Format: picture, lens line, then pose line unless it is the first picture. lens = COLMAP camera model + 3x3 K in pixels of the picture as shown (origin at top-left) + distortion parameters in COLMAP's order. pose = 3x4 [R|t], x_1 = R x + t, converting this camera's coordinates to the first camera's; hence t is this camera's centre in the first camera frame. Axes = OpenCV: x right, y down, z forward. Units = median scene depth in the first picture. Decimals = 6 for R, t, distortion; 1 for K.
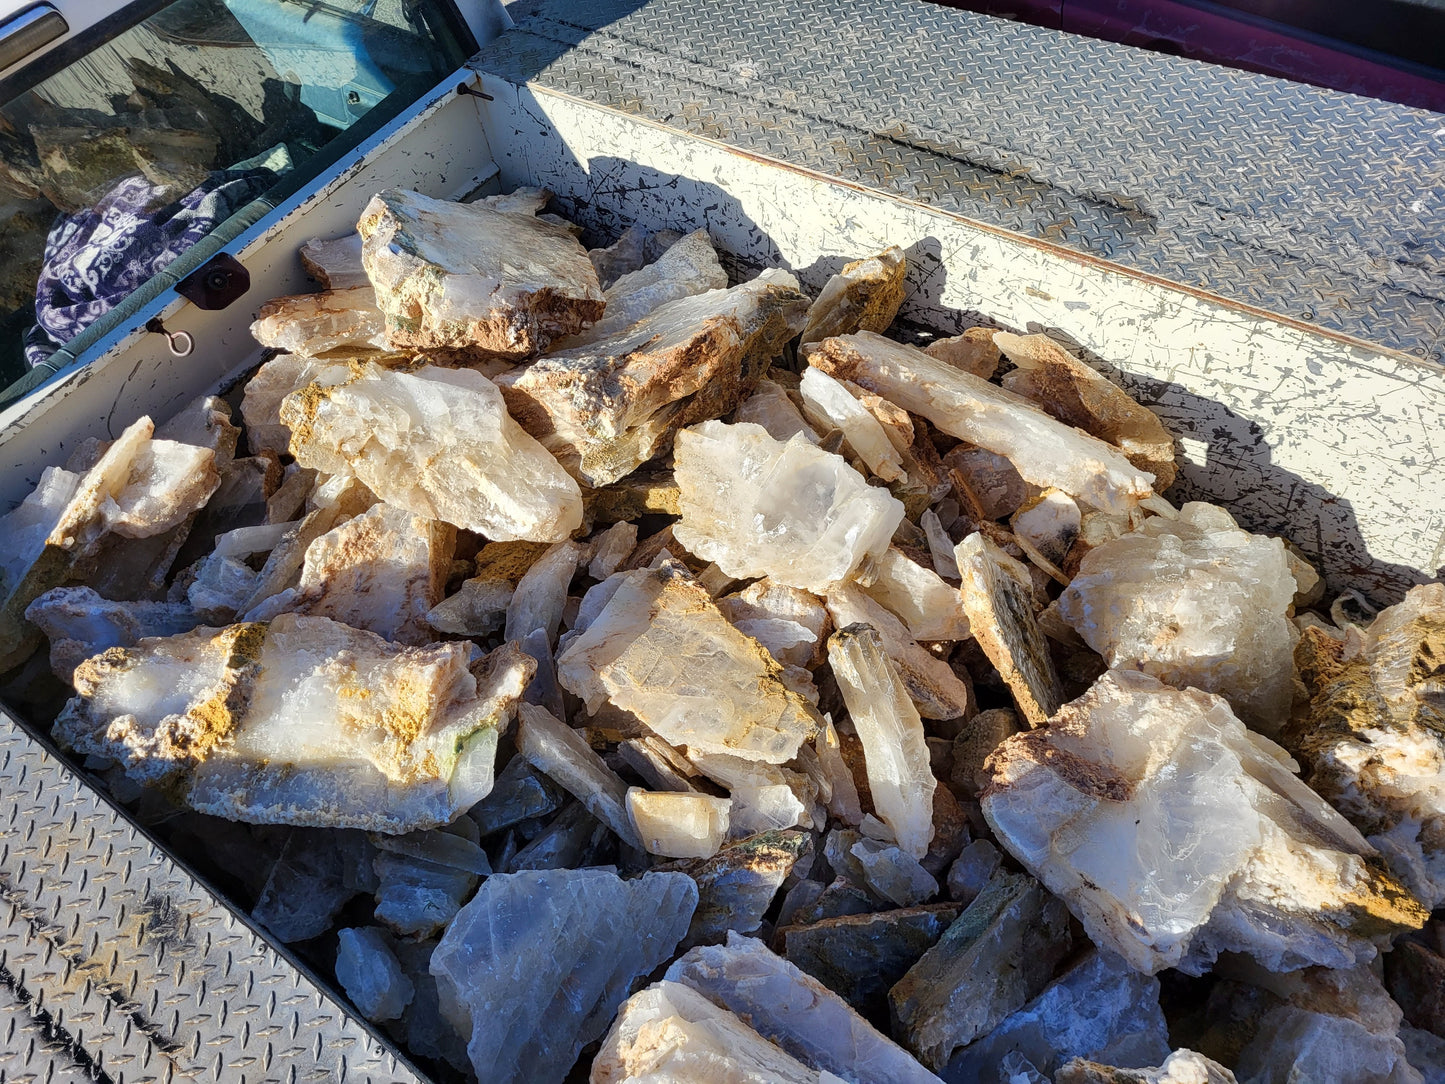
lens RADIAL K [[1074.5, 0, 728.8], [0, 1074.5, 542.2], [0, 0, 1]] dist [0.056509, -0.044557]
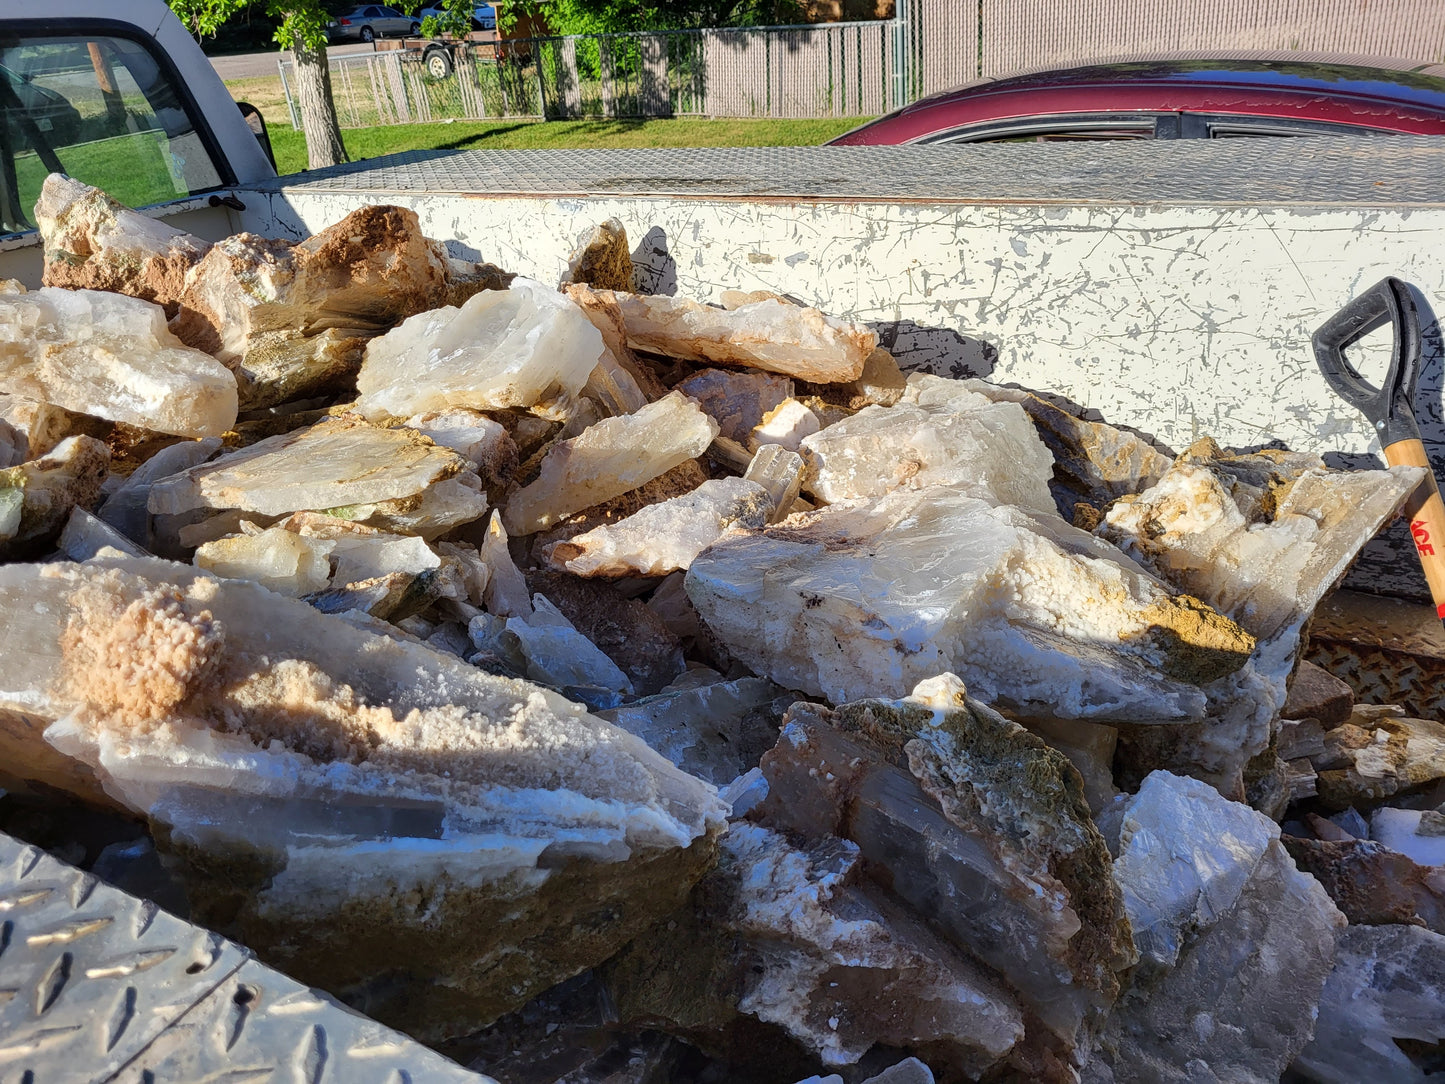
lens RADIAL K [[1074.5, 0, 728.8], [0, 1074.5, 542.2], [0, 0, 1]] dist [0.056509, -0.044557]
pose [[0.993671, -0.017109, 0.111021, 0.152980], [0.066102, 0.888154, -0.454767, 0.484958], [-0.090823, 0.459227, 0.883664, 0.263069]]
